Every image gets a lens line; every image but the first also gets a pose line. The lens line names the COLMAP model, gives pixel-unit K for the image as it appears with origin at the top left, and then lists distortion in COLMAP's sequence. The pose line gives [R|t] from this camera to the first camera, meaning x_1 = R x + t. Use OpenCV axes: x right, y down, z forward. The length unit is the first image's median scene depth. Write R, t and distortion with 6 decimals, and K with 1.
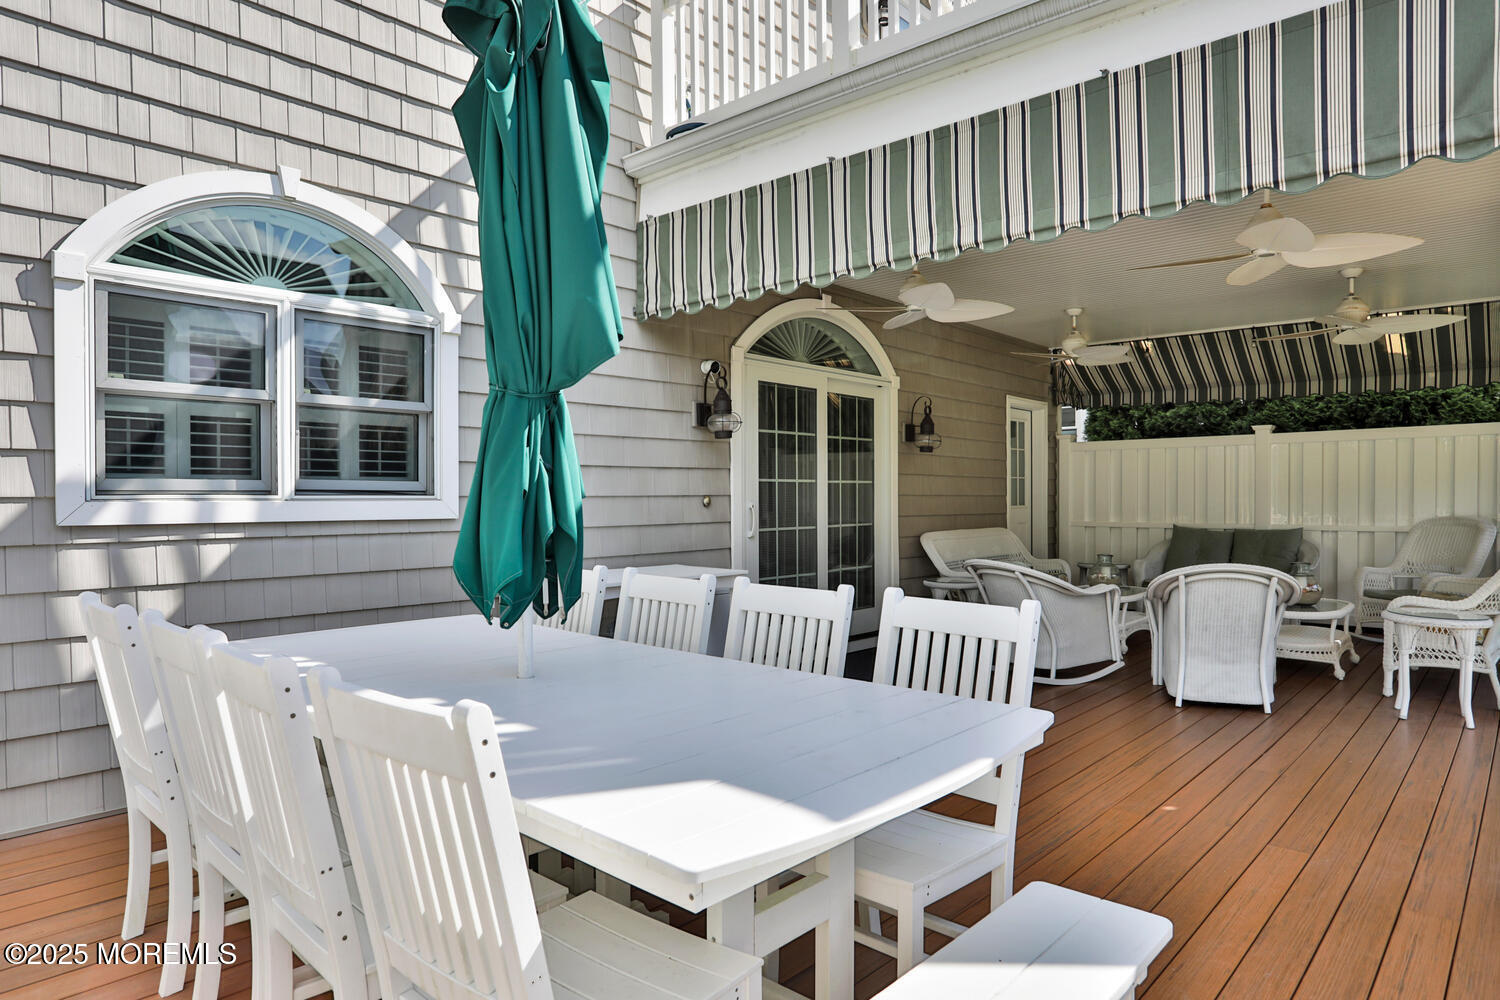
lens RADIAL K [[908.8, 0, 752.3], [0, 908.8, 498.9], [0, 0, 1]] dist [0.007715, 0.001332]
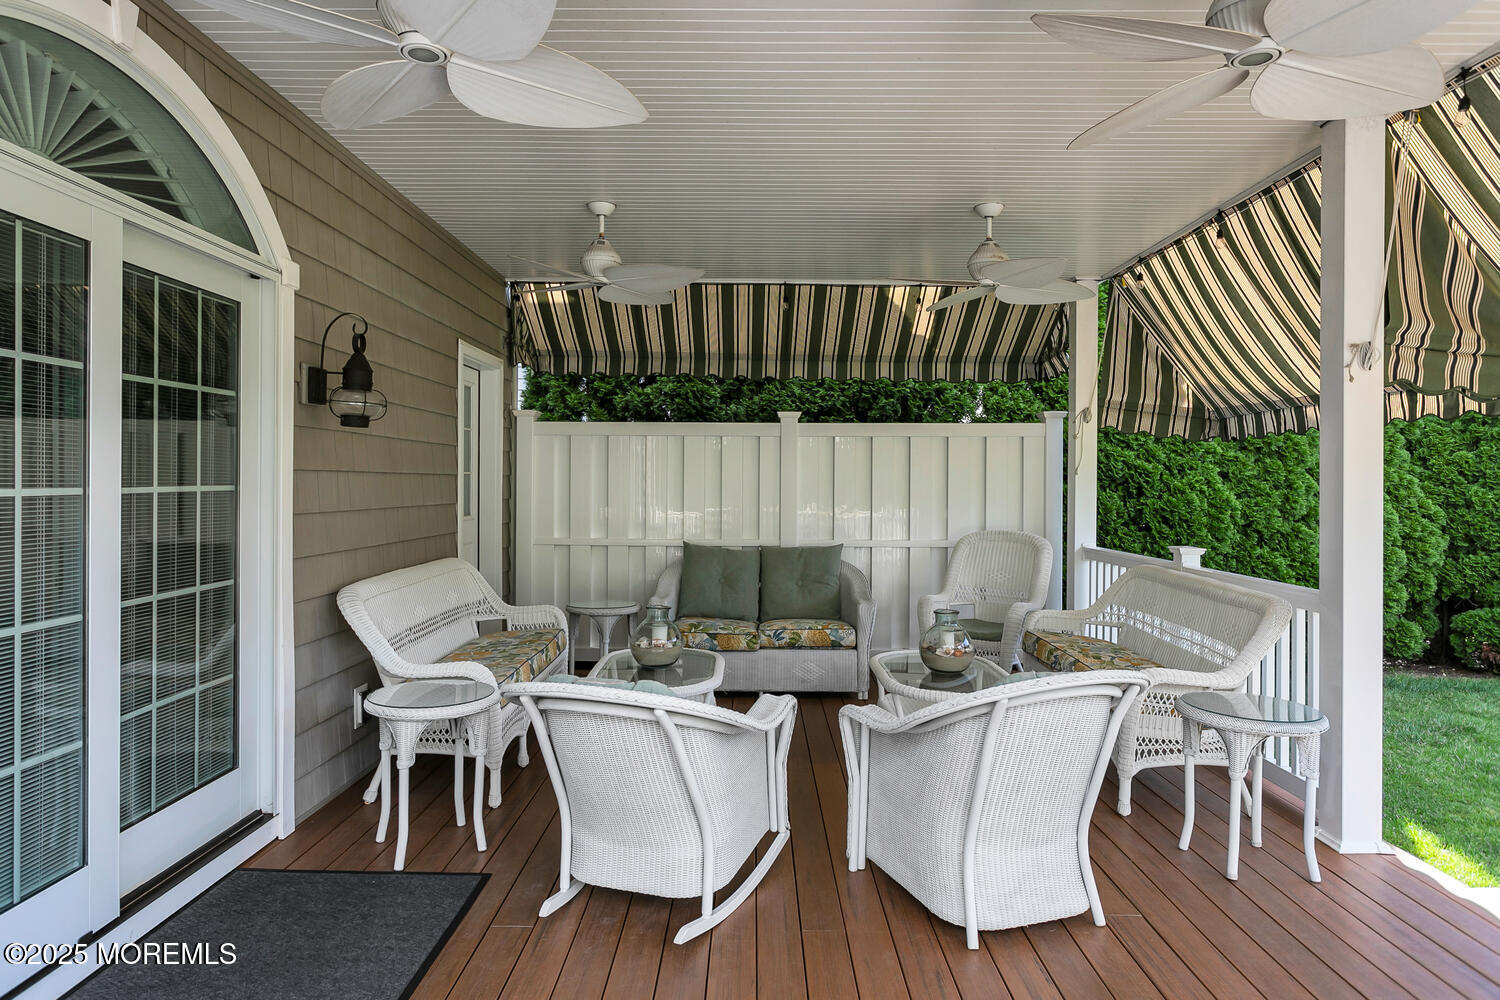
lens RADIAL K [[908.8, 0, 748.8], [0, 908.8, 489.8], [0, 0, 1]] dist [0.007715, 0.001332]
pose [[0.746660, 0.000495, 0.665205, 0.021336], [-0.008626, 0.999923, 0.008938, -0.023261], [-0.665149, -0.012412, 0.746607, 0.484226]]
